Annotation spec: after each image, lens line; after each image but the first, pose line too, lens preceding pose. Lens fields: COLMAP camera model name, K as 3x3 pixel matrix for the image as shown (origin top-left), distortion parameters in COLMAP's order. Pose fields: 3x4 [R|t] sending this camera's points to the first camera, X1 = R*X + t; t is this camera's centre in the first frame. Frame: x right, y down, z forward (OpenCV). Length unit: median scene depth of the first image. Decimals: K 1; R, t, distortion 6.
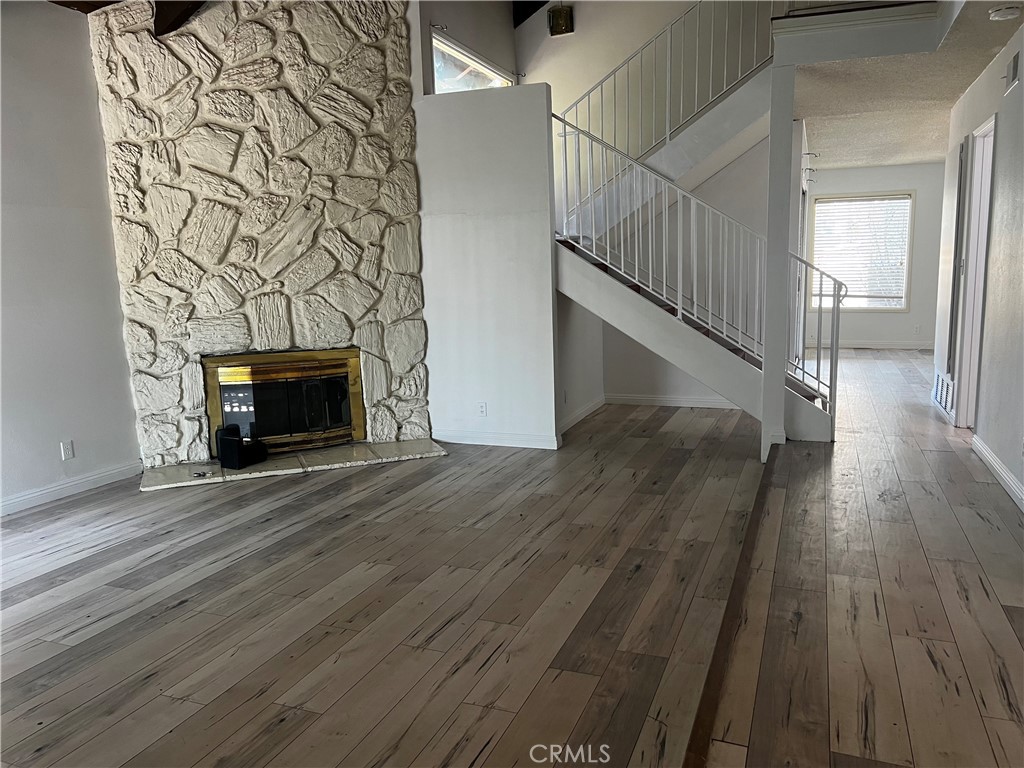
lens RADIAL K [[777.6, 0, 525.5], [0, 777.6, 383.1], [0, 0, 1]] dist [0.034222, -0.033223]
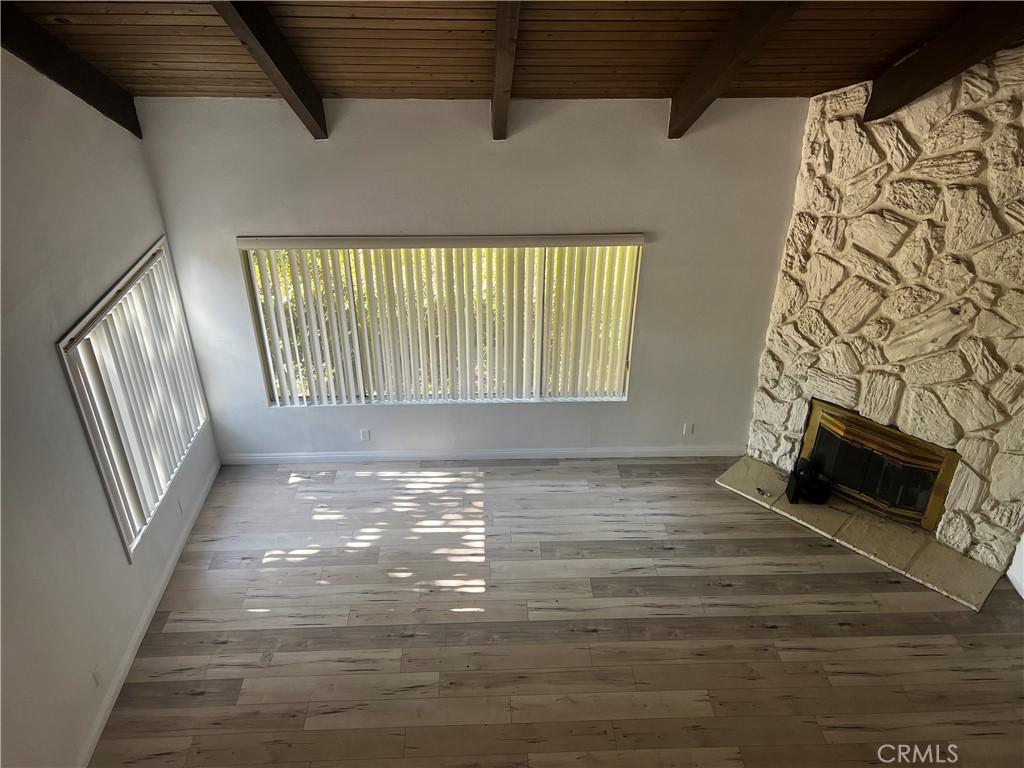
lens RADIAL K [[777.6, 0, 510.7], [0, 777.6, 385.0], [0, 0, 1]] dist [0.034222, -0.033223]
pose [[0.394677, 0.495111, -0.774012, 0.285267], [-0.154001, 0.866127, 0.475507, -0.530252], [0.905822, -0.068473, 0.418088, 0.134029]]
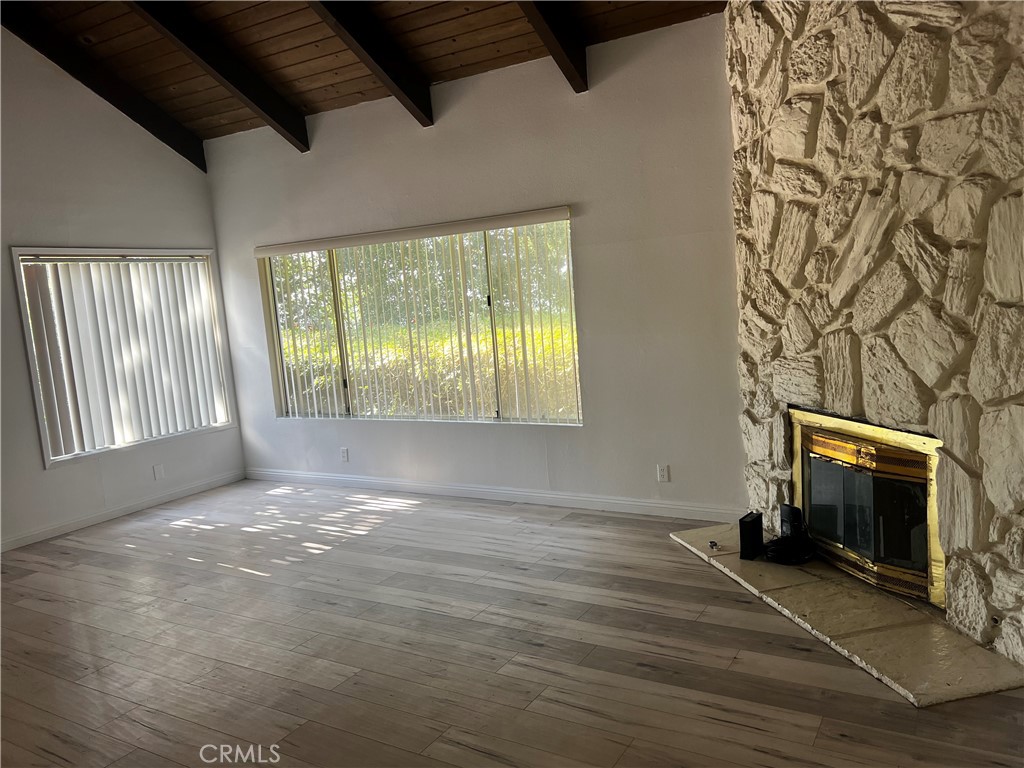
lens RADIAL K [[777.6, 0, 518.1], [0, 777.6, 391.7], [0, 0, 1]] dist [0.034222, -0.033223]
pose [[-0.174934, 0.157149, -0.971958, 0.388508], [-0.068300, 0.982865, 0.171205, -0.164995], [0.982208, 0.096334, -0.161203, 0.876230]]
